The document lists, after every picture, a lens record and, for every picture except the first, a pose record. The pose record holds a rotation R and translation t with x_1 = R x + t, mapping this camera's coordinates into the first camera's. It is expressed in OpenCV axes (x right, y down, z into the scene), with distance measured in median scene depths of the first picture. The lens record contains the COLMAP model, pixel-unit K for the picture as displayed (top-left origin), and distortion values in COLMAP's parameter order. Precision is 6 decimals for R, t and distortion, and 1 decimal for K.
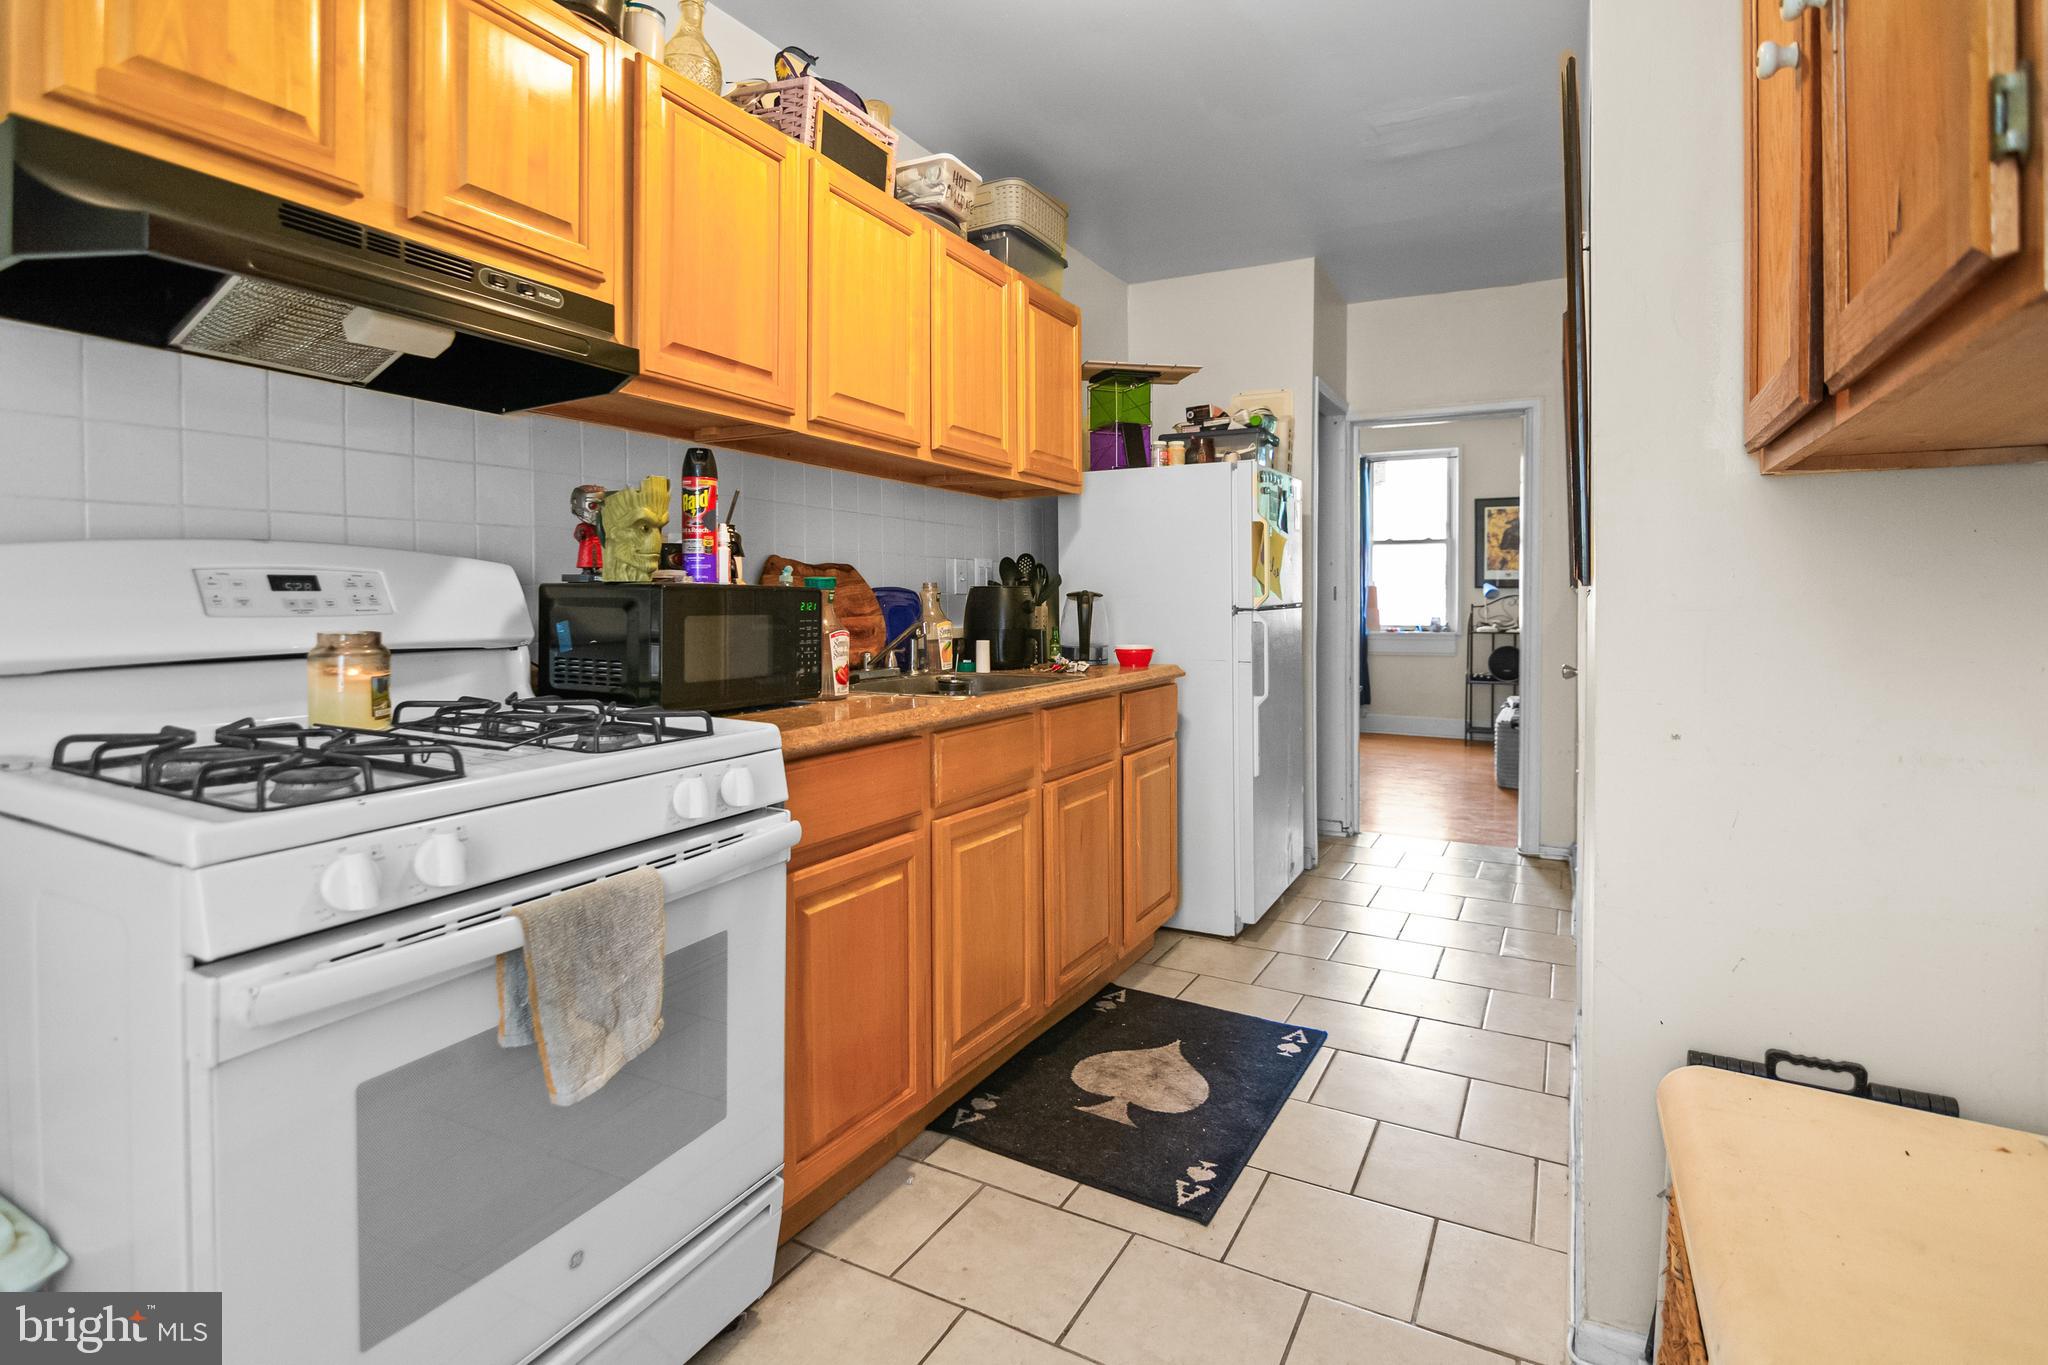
lens RADIAL K [[1026.3, 0, 1018.6], [0, 1026.3, 600.7], [0, 0, 1]] dist [-0.002399, -0.001687]
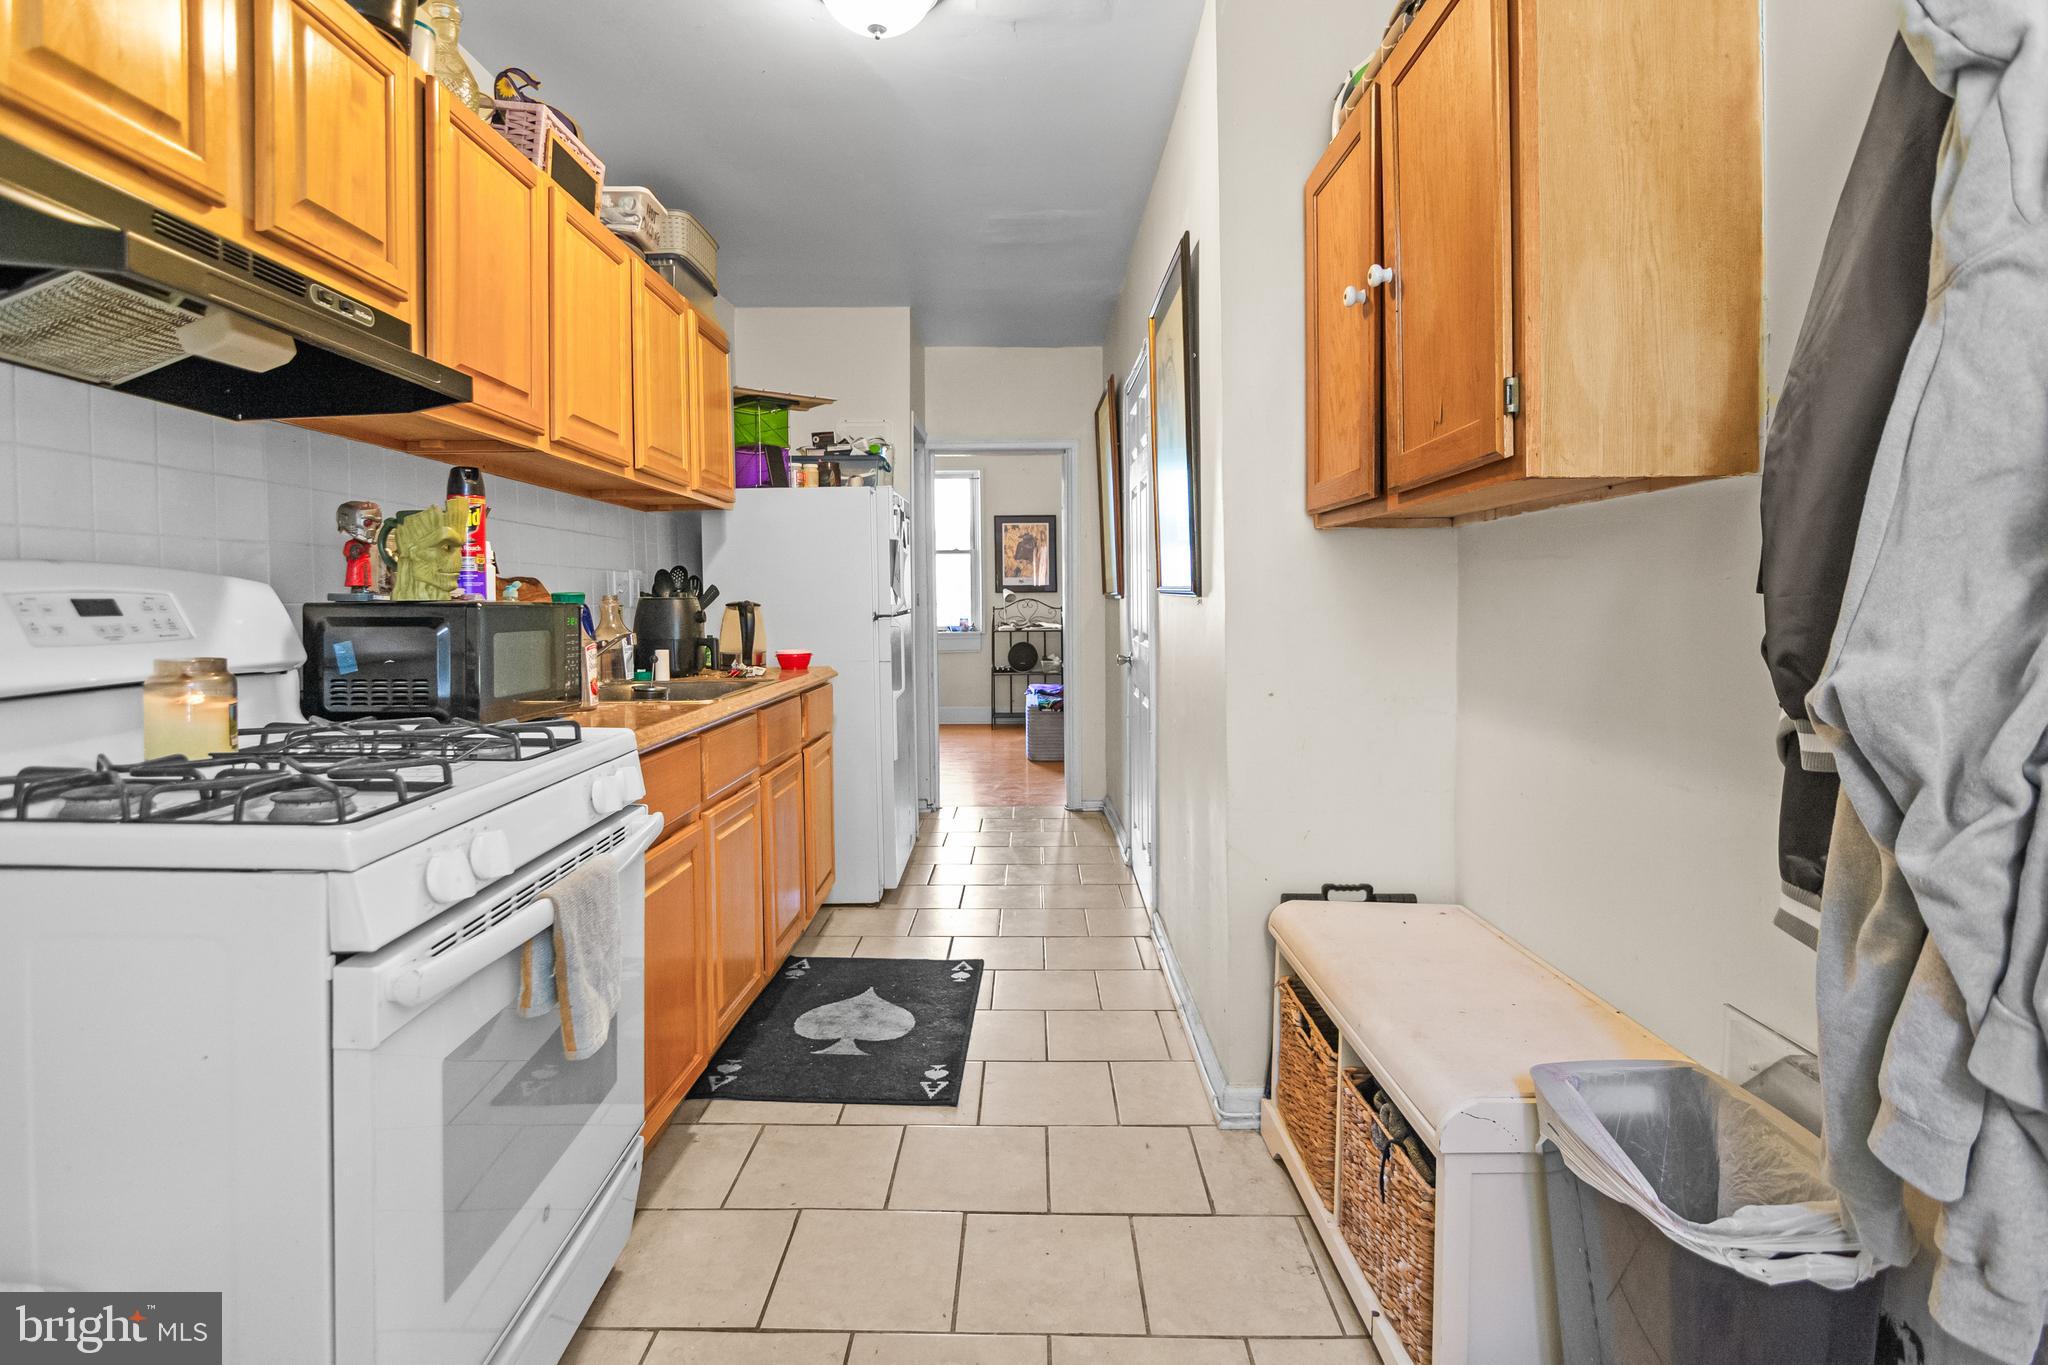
lens RADIAL K [[1026.3, 0, 1018.6], [0, 1026.3, 600.7], [0, 0, 1]] dist [-0.002399, -0.001687]
pose [[0.883386, -0.010650, 0.468524, -0.270209], [0.012484, 0.999922, -0.000808, -0.008226], [-0.468479, 0.006563, 0.883450, -0.125452]]
